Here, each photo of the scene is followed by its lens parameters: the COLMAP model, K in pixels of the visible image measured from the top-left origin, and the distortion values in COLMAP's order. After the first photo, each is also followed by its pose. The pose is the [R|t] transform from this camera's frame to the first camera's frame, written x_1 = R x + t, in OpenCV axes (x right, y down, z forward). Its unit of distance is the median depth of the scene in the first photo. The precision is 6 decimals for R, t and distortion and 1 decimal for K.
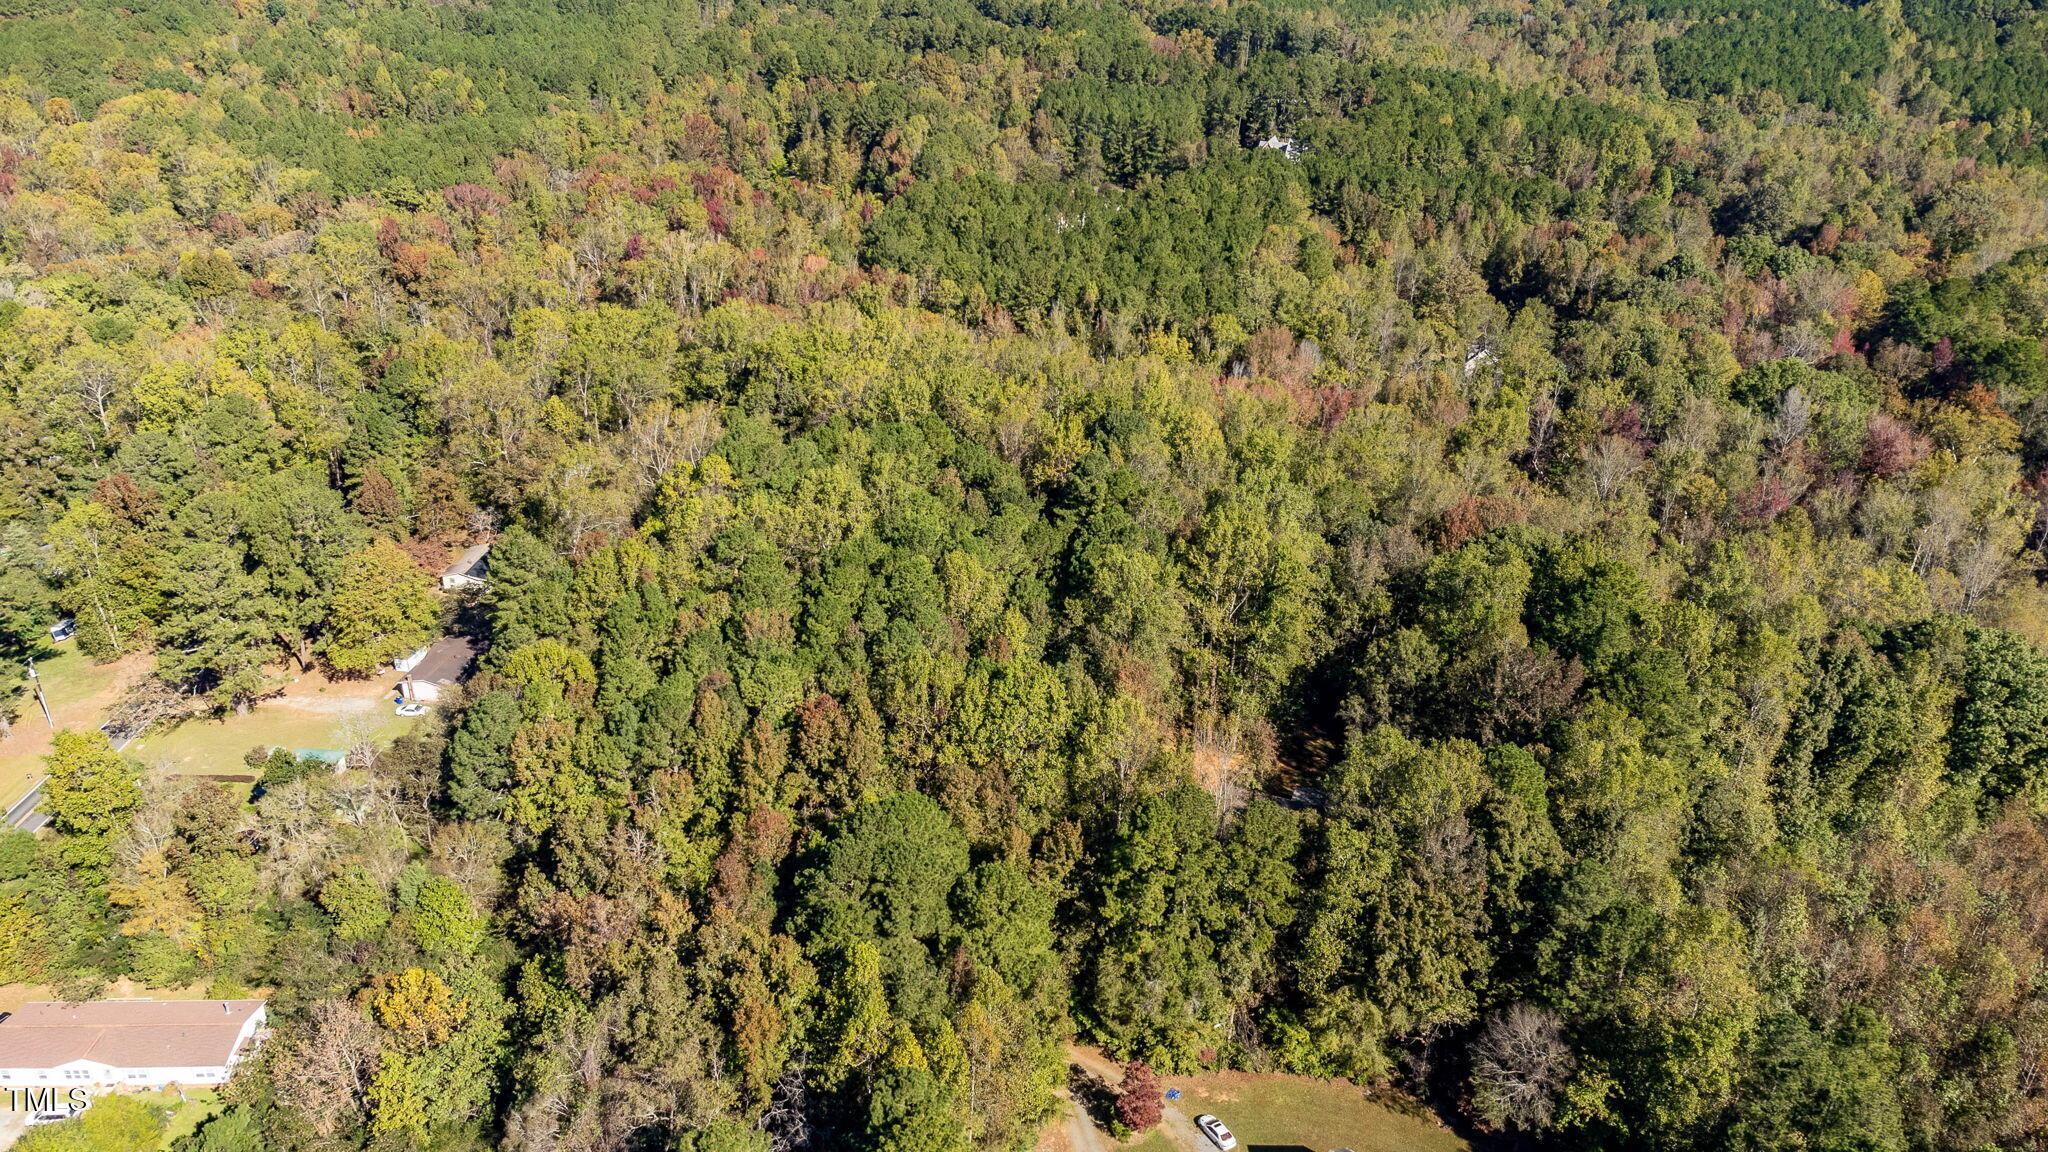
lens RADIAL K [[1614.2, 0, 1024.0], [0, 1614.2, 576.0], [0, 0, 1]] dist [0.037892, 0.044697]
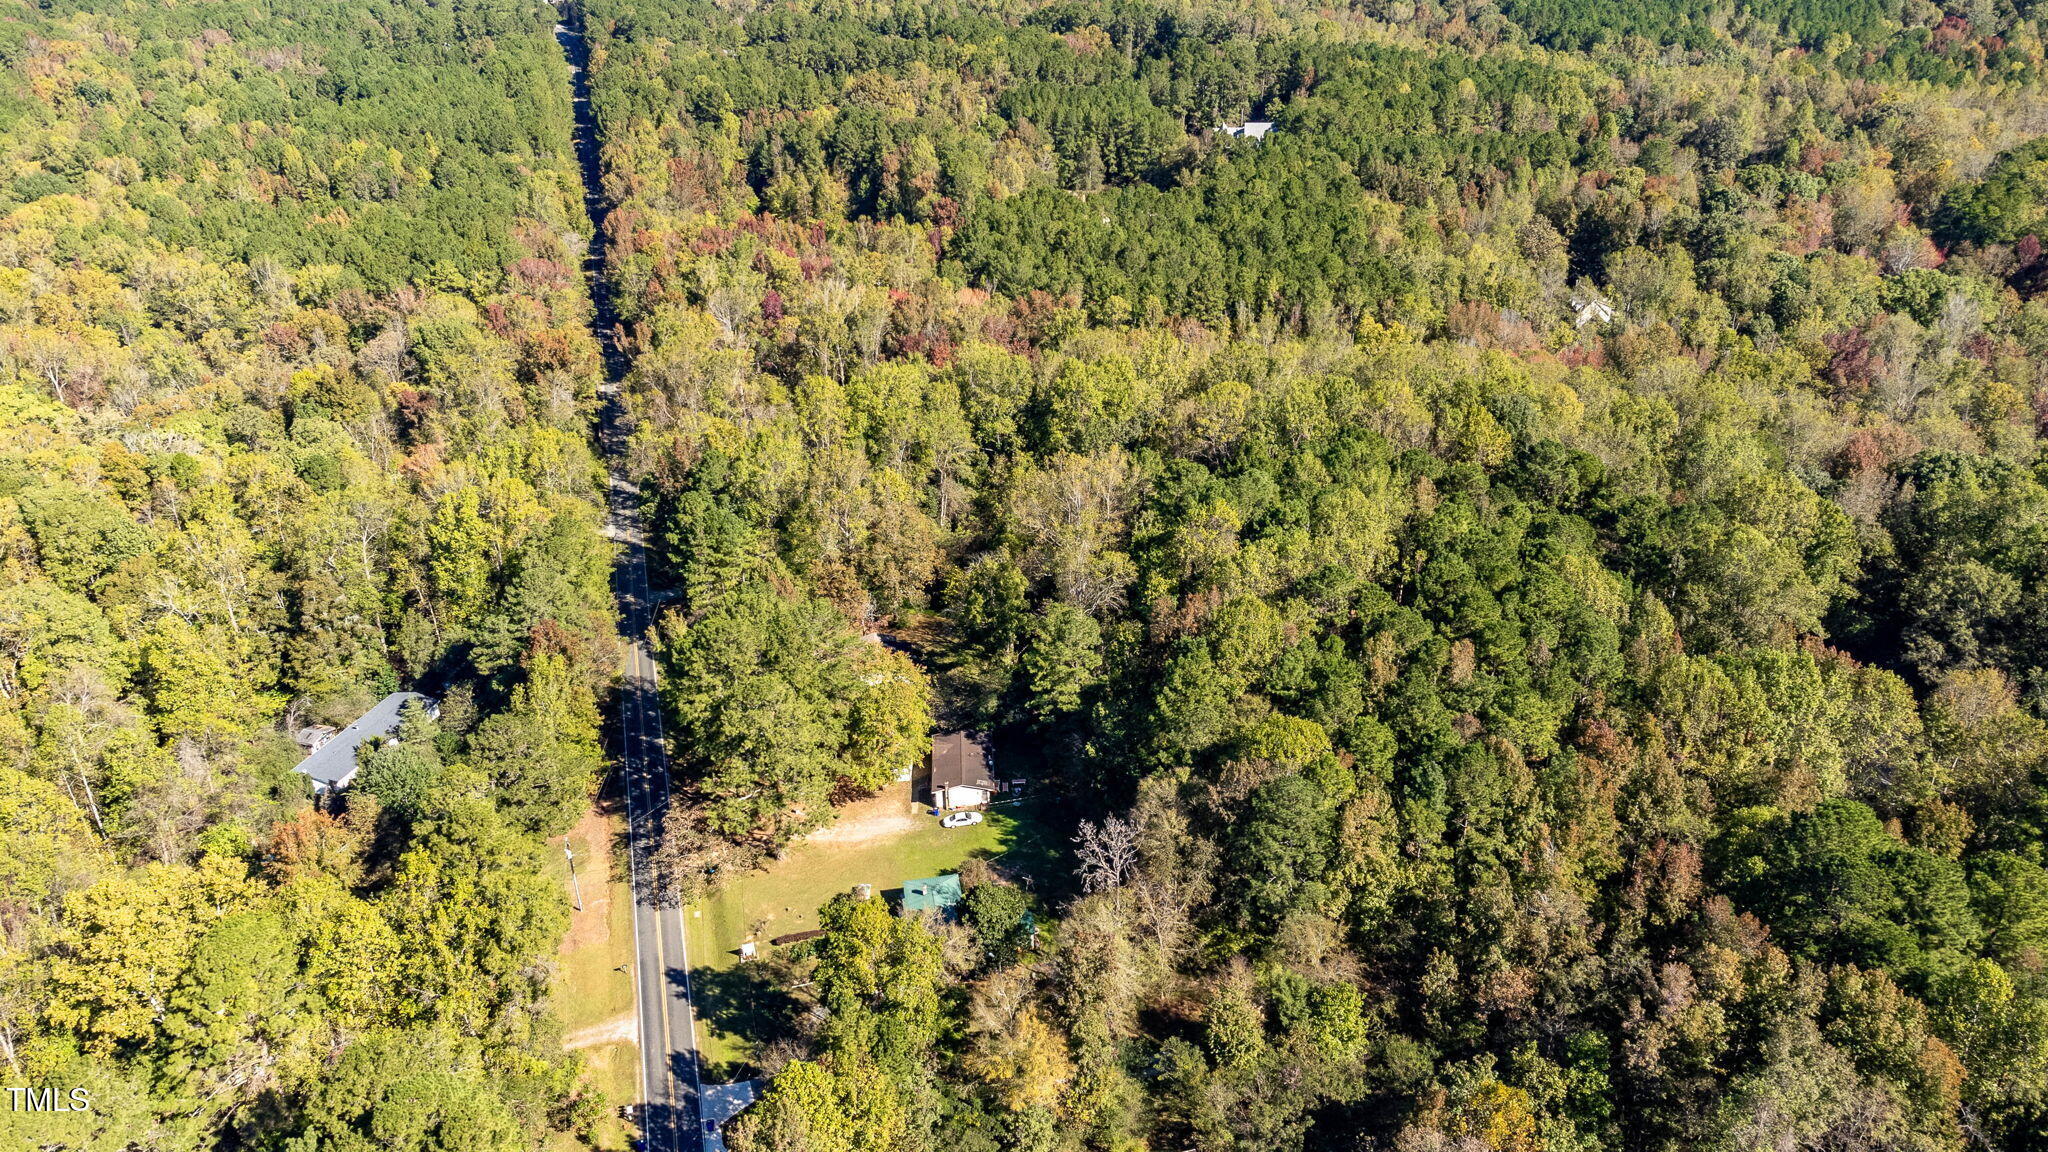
lens RADIAL K [[1595.7, 0, 1017.1], [0, 1595.7, 582.0], [0, 0, 1]] dist [0.004417, 0.130530]
pose [[0.968625, -0.155304, 0.194025, -0.226328], [0.154882, 0.987779, 0.017437, -0.027371], [-0.194362, 0.013161, 0.980842, 0.052912]]
